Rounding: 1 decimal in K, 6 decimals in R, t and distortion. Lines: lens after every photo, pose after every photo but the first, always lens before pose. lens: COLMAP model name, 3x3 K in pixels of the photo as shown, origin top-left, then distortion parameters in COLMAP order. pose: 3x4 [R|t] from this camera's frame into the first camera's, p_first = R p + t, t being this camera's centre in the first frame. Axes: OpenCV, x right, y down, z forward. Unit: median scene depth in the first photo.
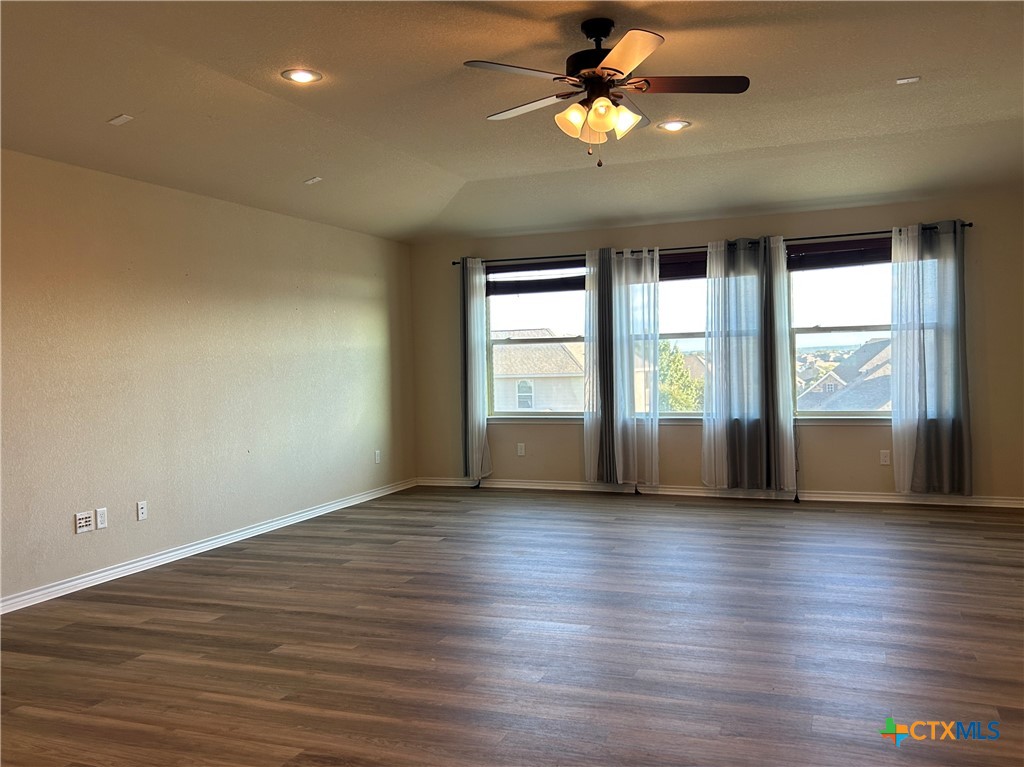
lens RADIAL K [[770.7, 0, 518.5], [0, 770.7, 390.4], [0, 0, 1]] dist [0.030447, -0.017701]
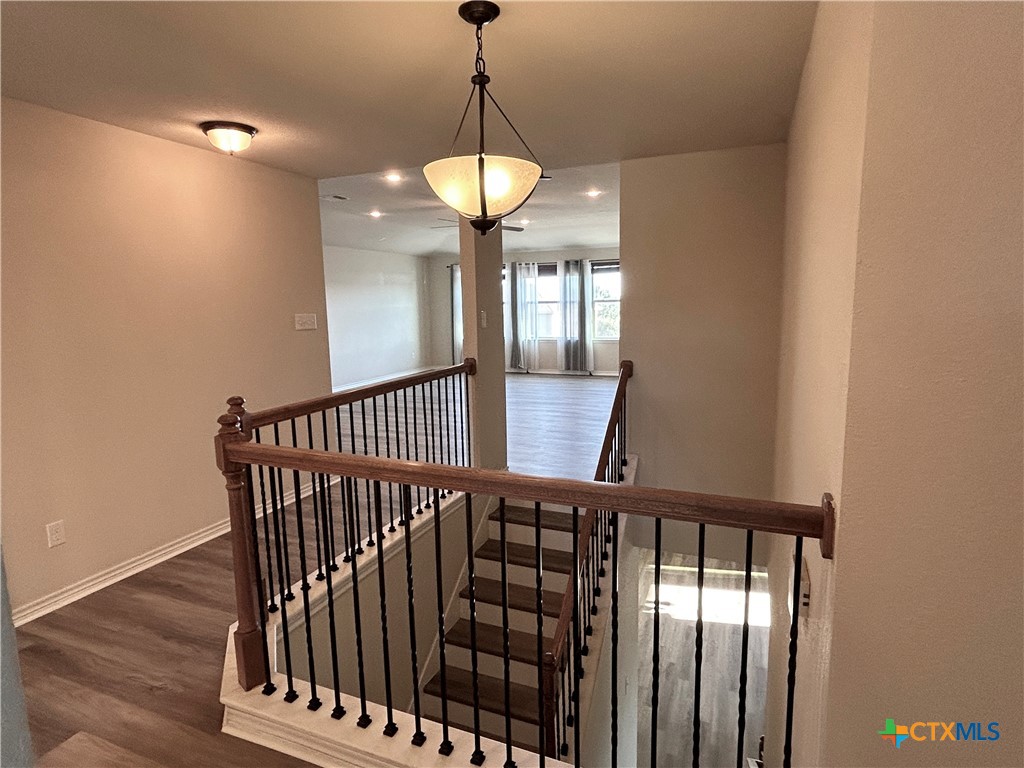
lens RADIAL K [[574.4, 0, 506.4], [0, 574.4, 383.8], [0, 0, 1]] dist [-0.001845, -0.000057]
pose [[0.997981, 0.002569, -0.063462, 0.203711], [0.006580, 0.989623, 0.143537, -0.078132], [0.063172, -0.143664, 0.987608, -0.692907]]
